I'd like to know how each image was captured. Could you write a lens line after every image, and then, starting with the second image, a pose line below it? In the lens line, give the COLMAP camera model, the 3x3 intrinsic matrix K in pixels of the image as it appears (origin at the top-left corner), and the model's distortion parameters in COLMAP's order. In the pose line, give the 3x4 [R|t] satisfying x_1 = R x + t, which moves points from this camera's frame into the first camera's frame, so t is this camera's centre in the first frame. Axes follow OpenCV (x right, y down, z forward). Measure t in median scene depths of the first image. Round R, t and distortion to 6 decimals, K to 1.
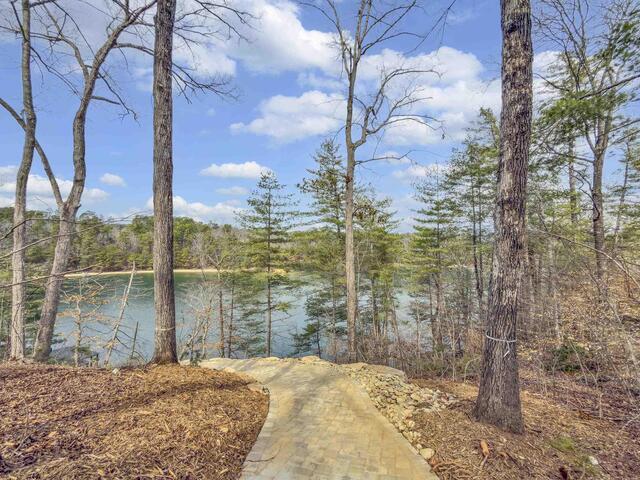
lens RADIAL K [[287.1, 0, 319.6], [0, 287.1, 240.3], [0, 0, 1]] dist [0.000232, -0.000006]
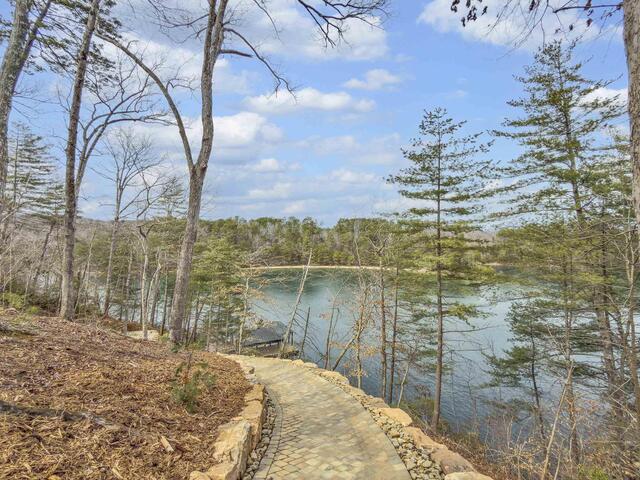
lens RADIAL K [[287.1, 0, 319.5], [0, 287.1, 239.0], [0, 0, 1]] dist [0.000232, -0.000006]
pose [[0.796139, -0.008446, -0.605054, 0.005033], [0.003820, 0.999953, -0.008932, 0.055033], [0.605101, 0.004800, 0.796134, 0.221963]]
